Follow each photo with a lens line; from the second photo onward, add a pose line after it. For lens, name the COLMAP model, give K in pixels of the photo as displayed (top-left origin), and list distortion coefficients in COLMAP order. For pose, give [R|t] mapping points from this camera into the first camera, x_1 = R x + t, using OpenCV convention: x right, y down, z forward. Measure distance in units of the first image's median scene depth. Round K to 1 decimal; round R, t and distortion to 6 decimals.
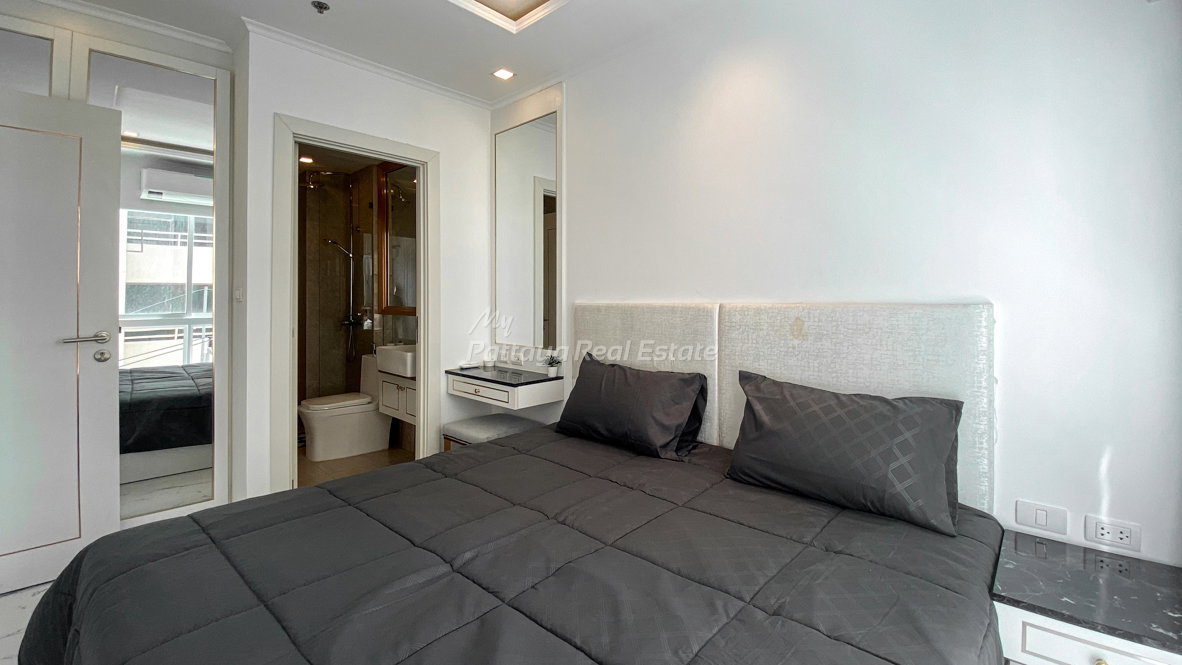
lens RADIAL K [[497.0, 0, 591.0], [0, 497.0, 332.5], [0, 0, 1]] dist [0.021360, -0.026249]
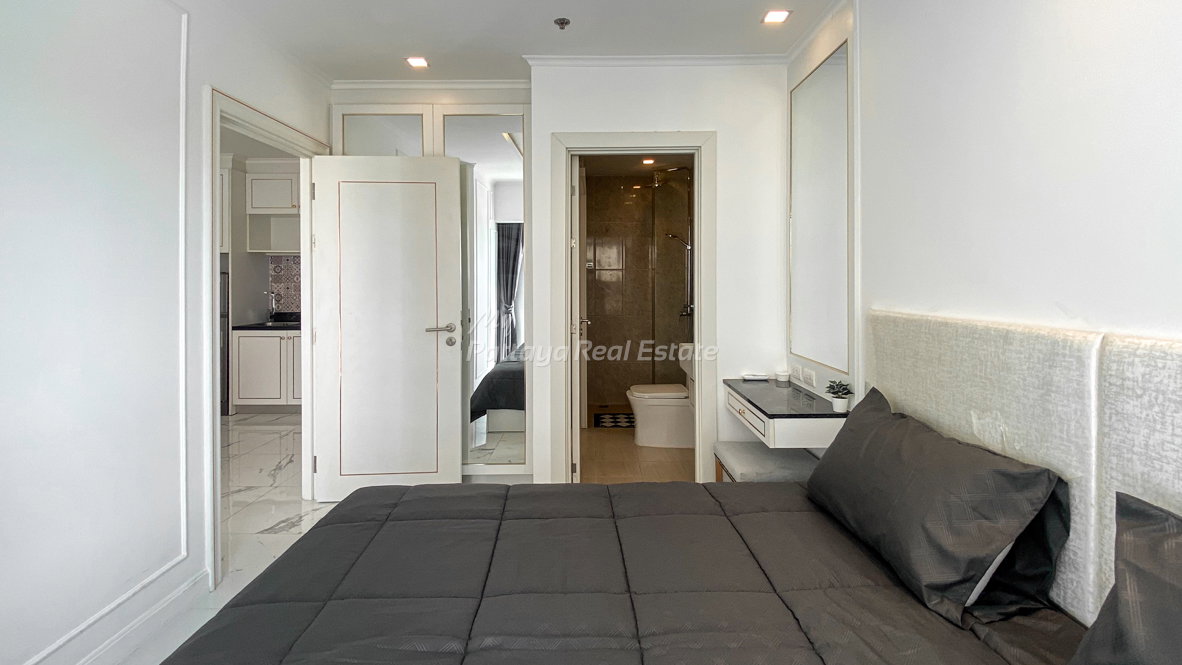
lens RADIAL K [[510.8, 0, 562.6], [0, 510.8, 301.7], [0, 0, 1]] dist [0.001013, -0.010159]
pose [[0.670643, 0.017741, -0.741568, 0.258225], [-0.032392, 0.999461, -0.005383, -0.067140], [0.741073, 0.027631, 0.670856, 0.281827]]
